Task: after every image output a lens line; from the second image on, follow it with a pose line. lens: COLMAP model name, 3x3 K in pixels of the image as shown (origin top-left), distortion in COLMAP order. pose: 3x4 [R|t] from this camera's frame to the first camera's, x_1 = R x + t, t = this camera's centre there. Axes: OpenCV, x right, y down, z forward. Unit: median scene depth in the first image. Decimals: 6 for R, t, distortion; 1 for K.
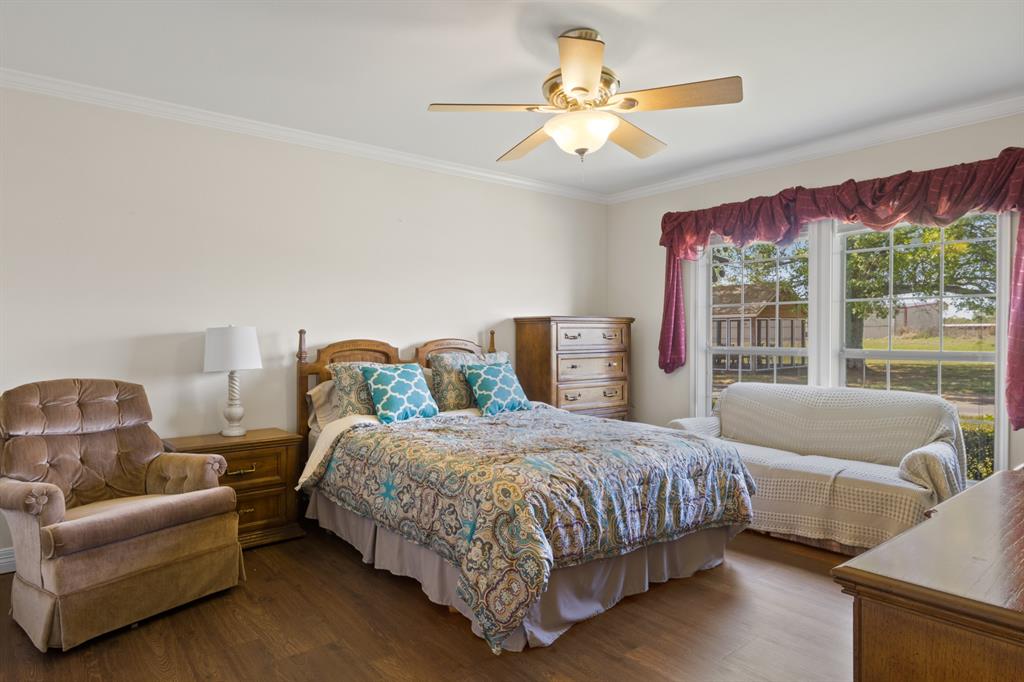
lens RADIAL K [[606.4, 0, 529.4], [0, 606.4, 339.4], [0, 0, 1]] dist [-0.005333, -0.000821]
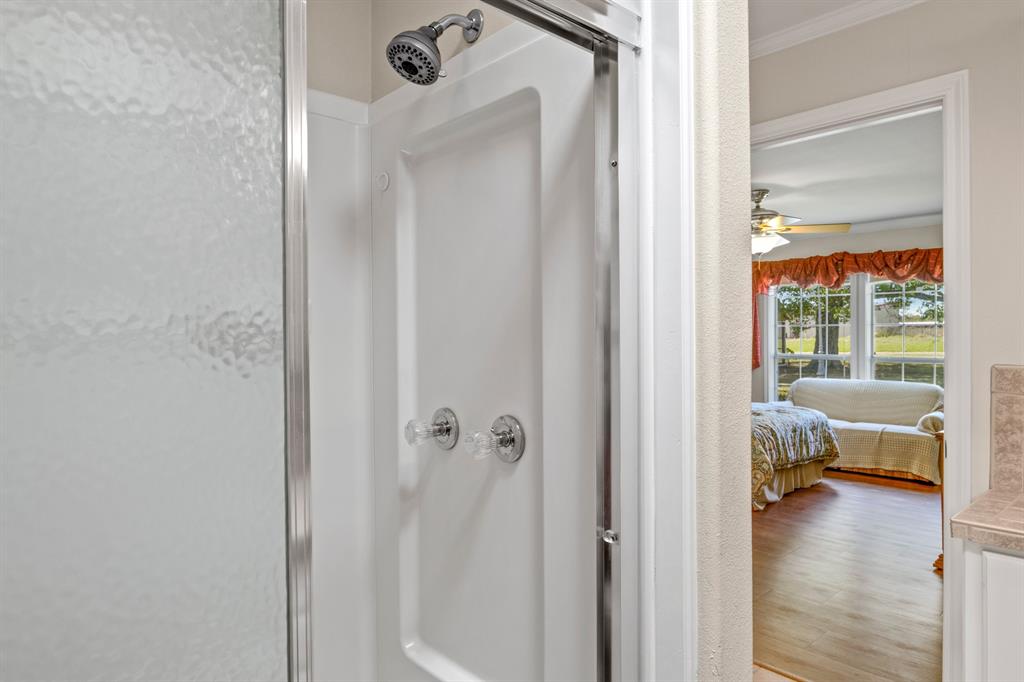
lens RADIAL K [[654.5, 0, 517.5], [0, 654.5, 331.1], [0, 0, 1]] dist [0.001884, -0.000414]
pose [[0.996804, -0.004322, 0.079763, -0.589370], [0.004957, 0.999958, -0.007763, -0.043379], [-0.079726, 0.008133, 0.996784, -0.678449]]
